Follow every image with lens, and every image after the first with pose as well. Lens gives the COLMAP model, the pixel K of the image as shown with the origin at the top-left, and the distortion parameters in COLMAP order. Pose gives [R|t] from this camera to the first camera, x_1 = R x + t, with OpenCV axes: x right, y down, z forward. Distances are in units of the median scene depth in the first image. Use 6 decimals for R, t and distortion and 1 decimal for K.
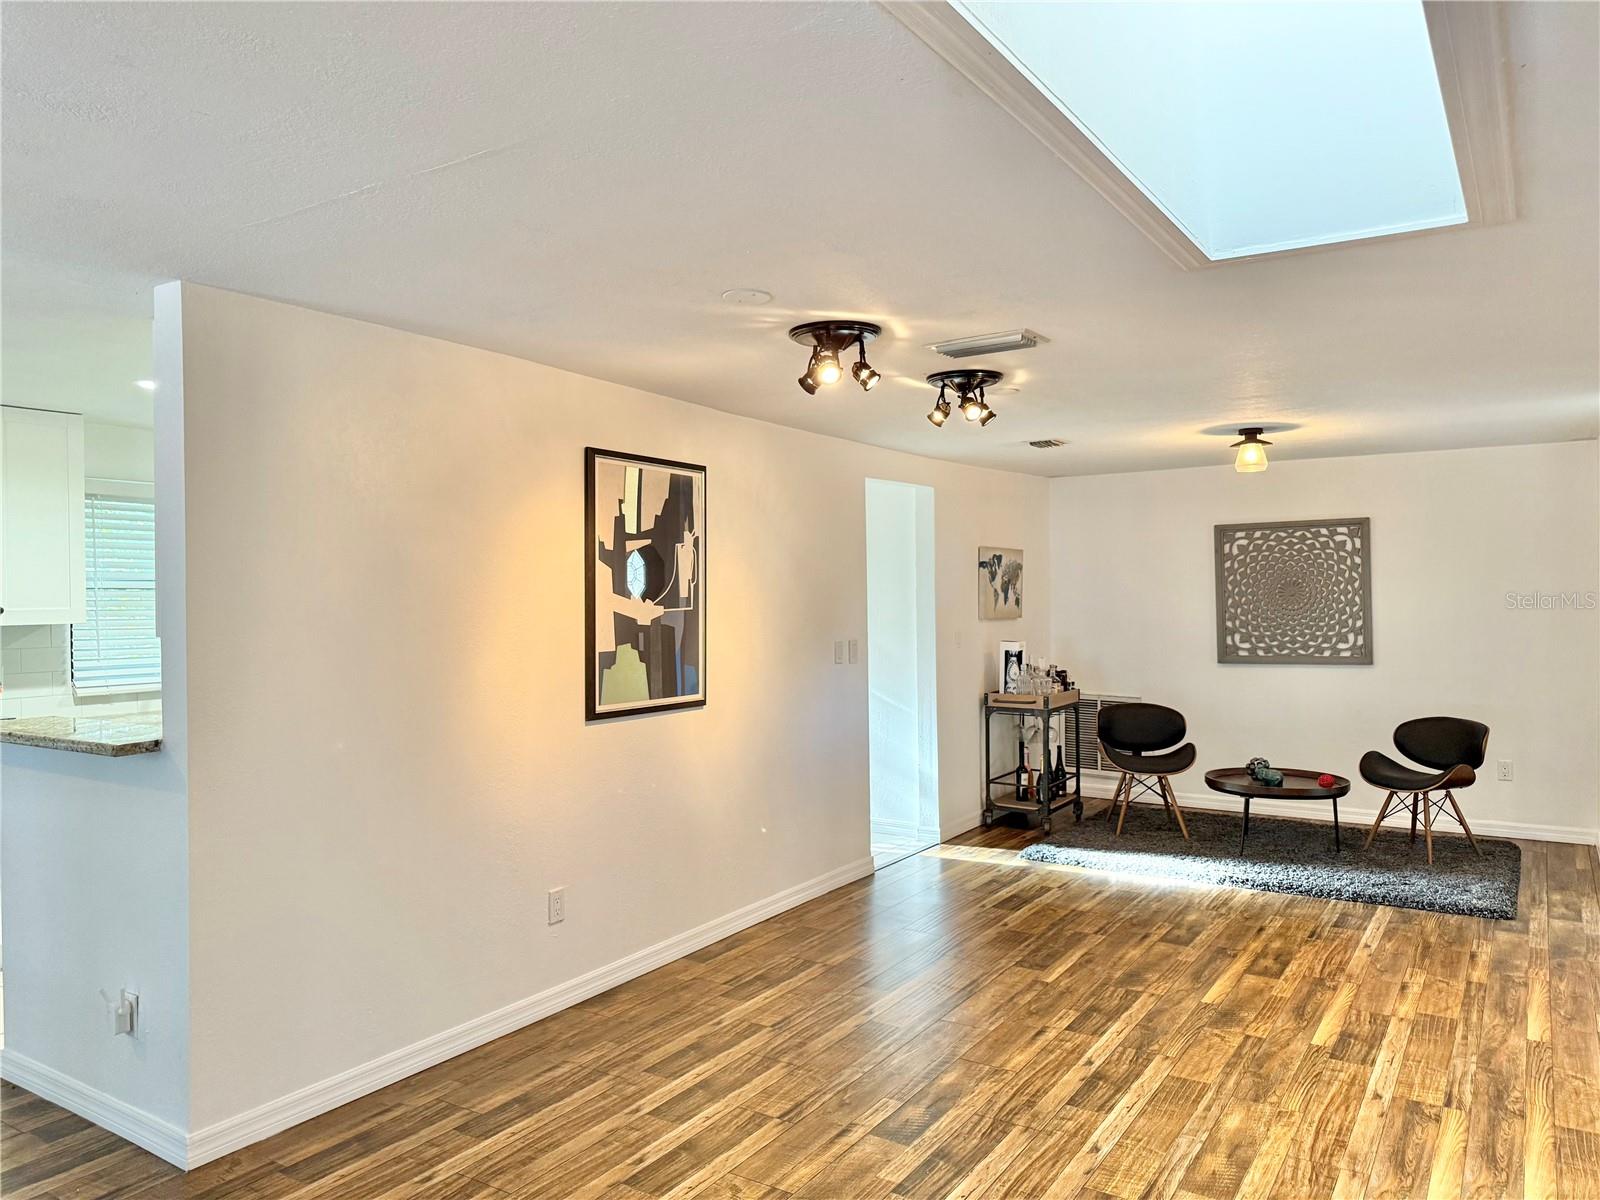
lens RADIAL K [[1124.5, 0, 797.8], [0, 1124.5, 592.8], [0, 0, 1]] dist [0.044522, -0.052420]
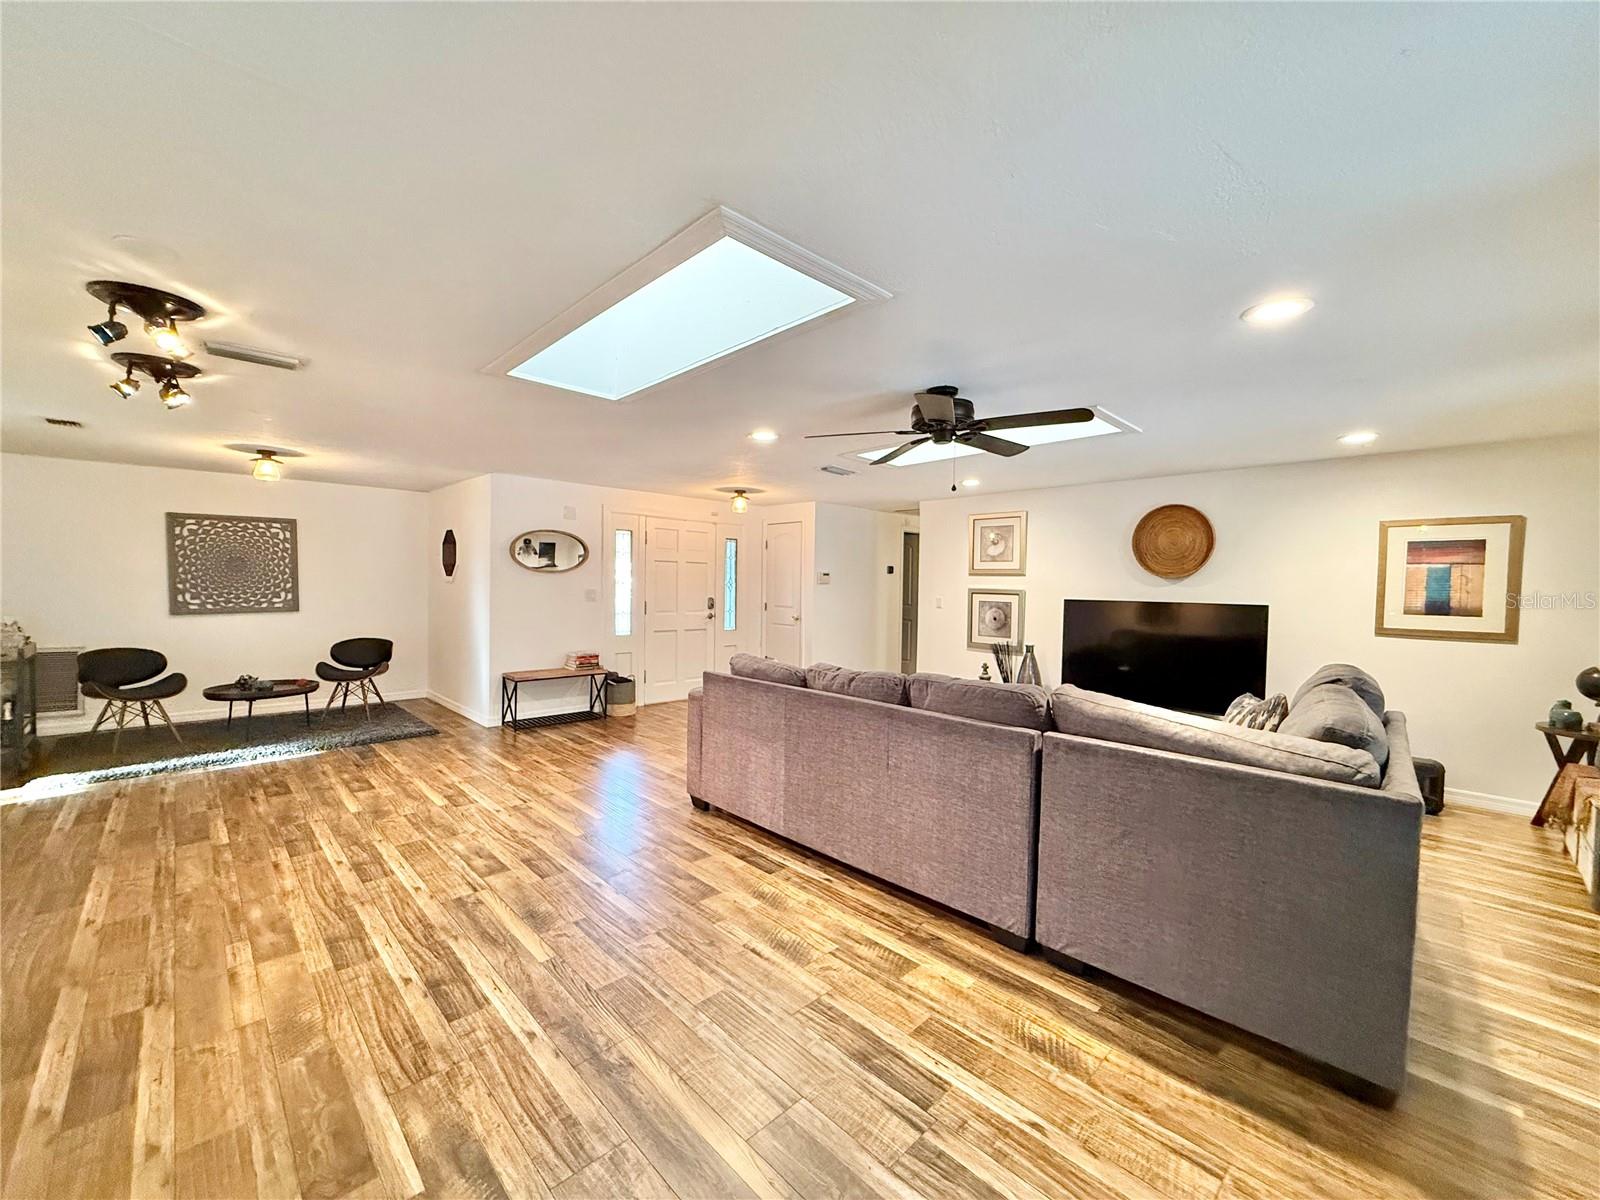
lens RADIAL K [[644.4, 0, 786.6], [0, 644.4, 591.7], [0, 0, 1]] dist [0.001190, 0.001344]
pose [[0.226327, 0.003774, 0.974044, -0.348427], [-0.017441, 0.999848, 0.000179, 0.035790], [-0.973895, -0.017029, 0.226358, 0.185401]]
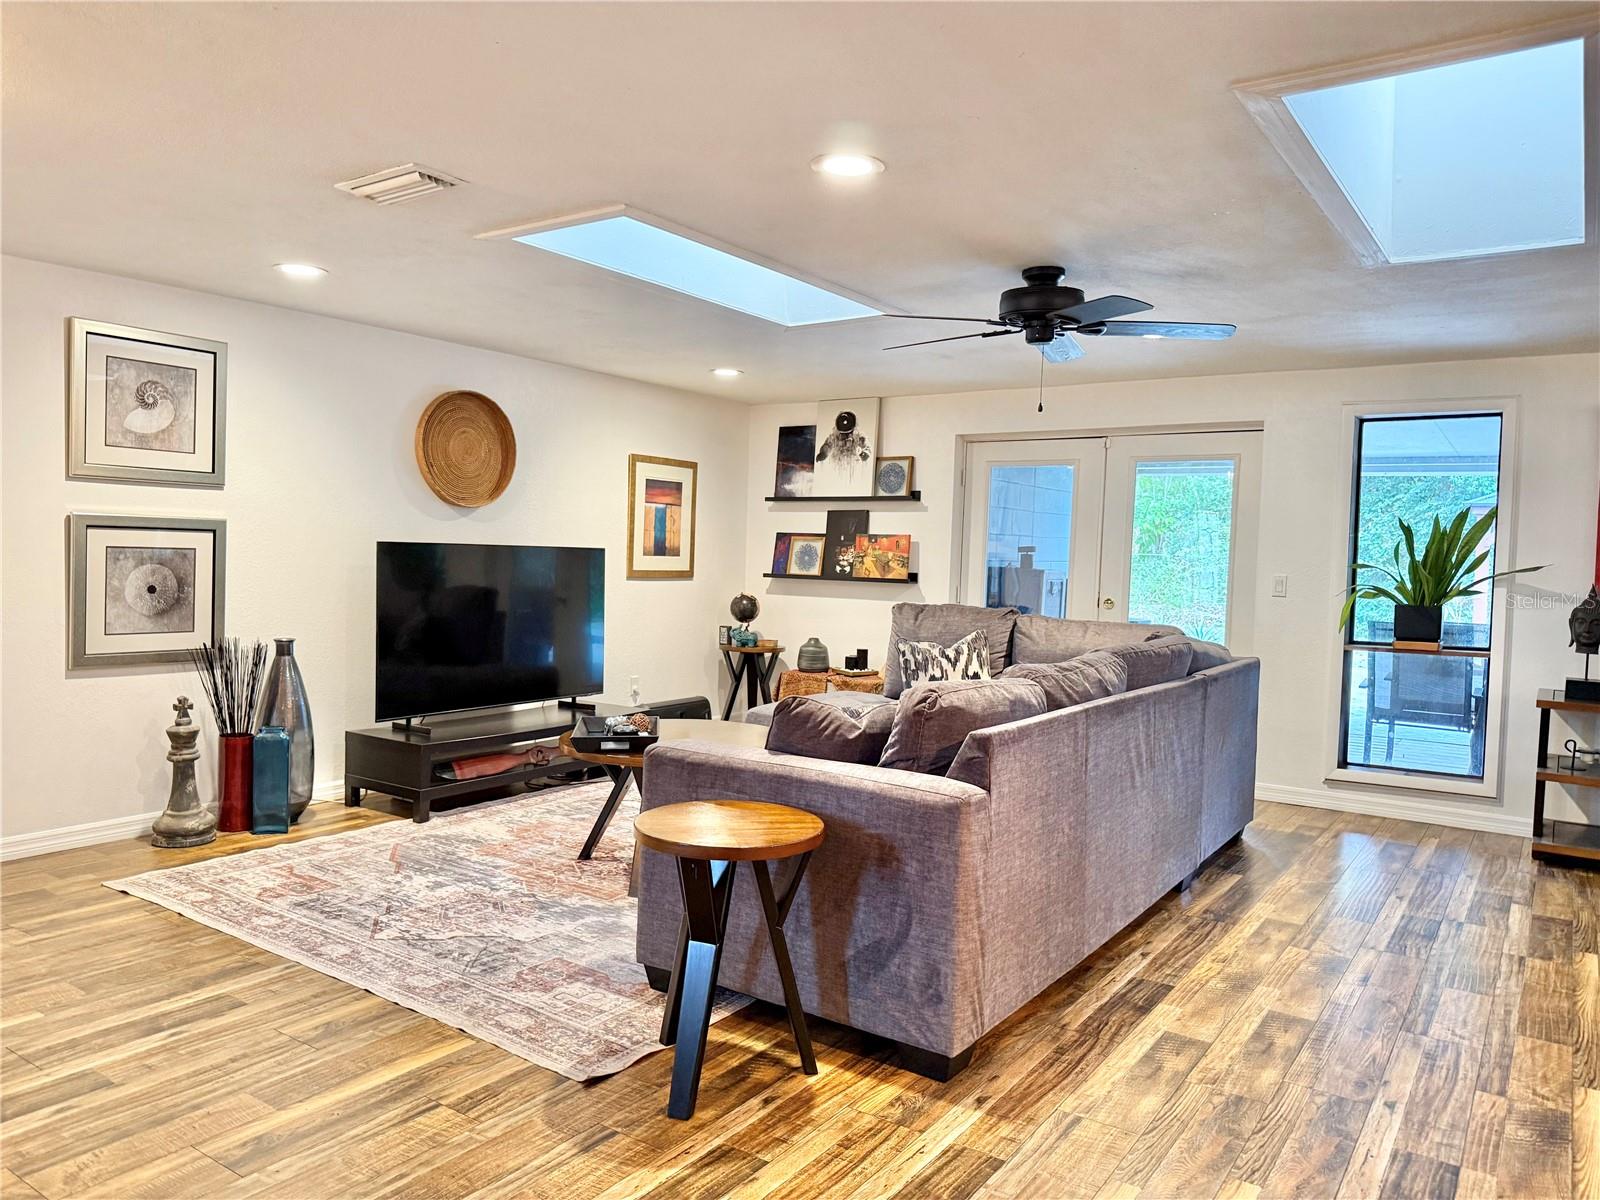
lens RADIAL K [[1124.5, 0, 829.5], [0, 1124.5, 582.5], [0, 0, 1]] dist [0.044522, -0.052420]
pose [[-0.999825, -0.018697, 0.000420, 0.590548], [-0.018676, 0.999357, 0.030602, 0.038803], [-0.000991, 0.030589, -0.999532, 1.158158]]
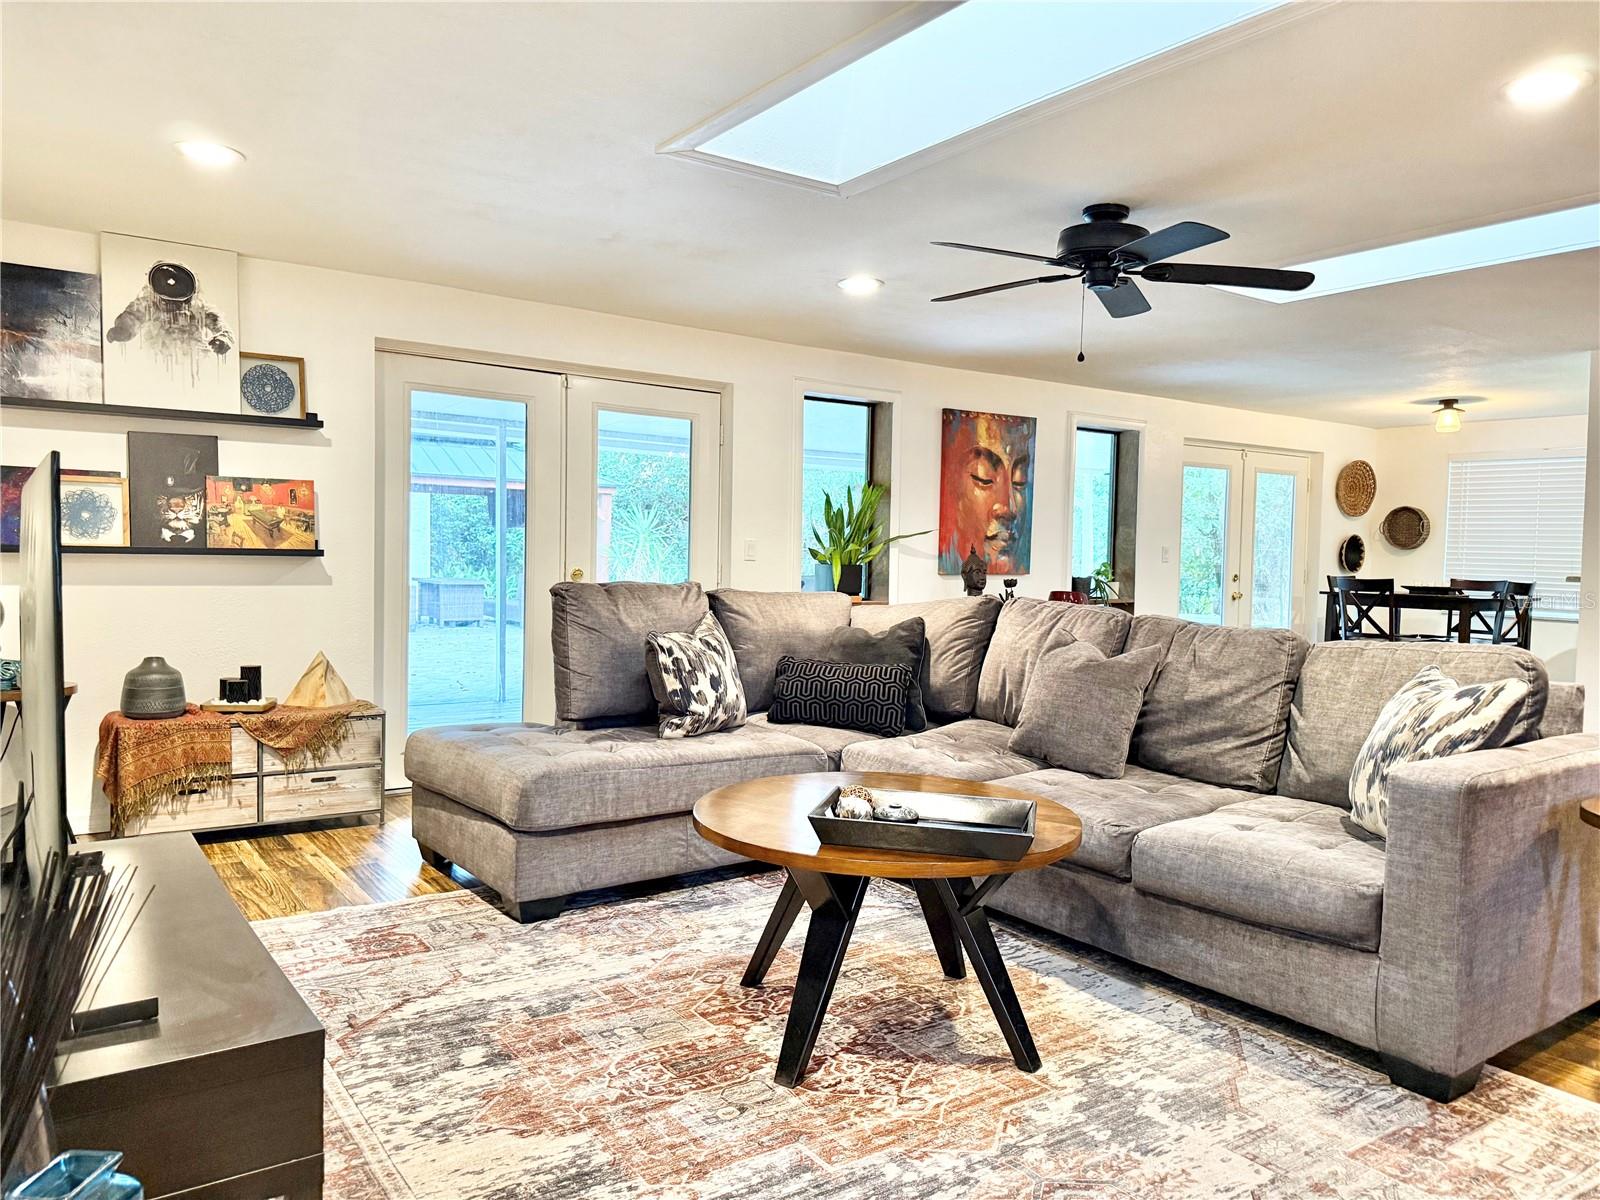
lens RADIAL K [[1124.5, 0, 789.5], [0, 1124.5, 586.2], [0, 0, 1]] dist [0.044522, -0.052420]
pose [[-0.361509, 0.027872, -0.931952, 1.346063], [-0.021060, 0.999054, 0.038048, 0.067731], [0.932131, 0.033381, -0.360580, 0.287643]]
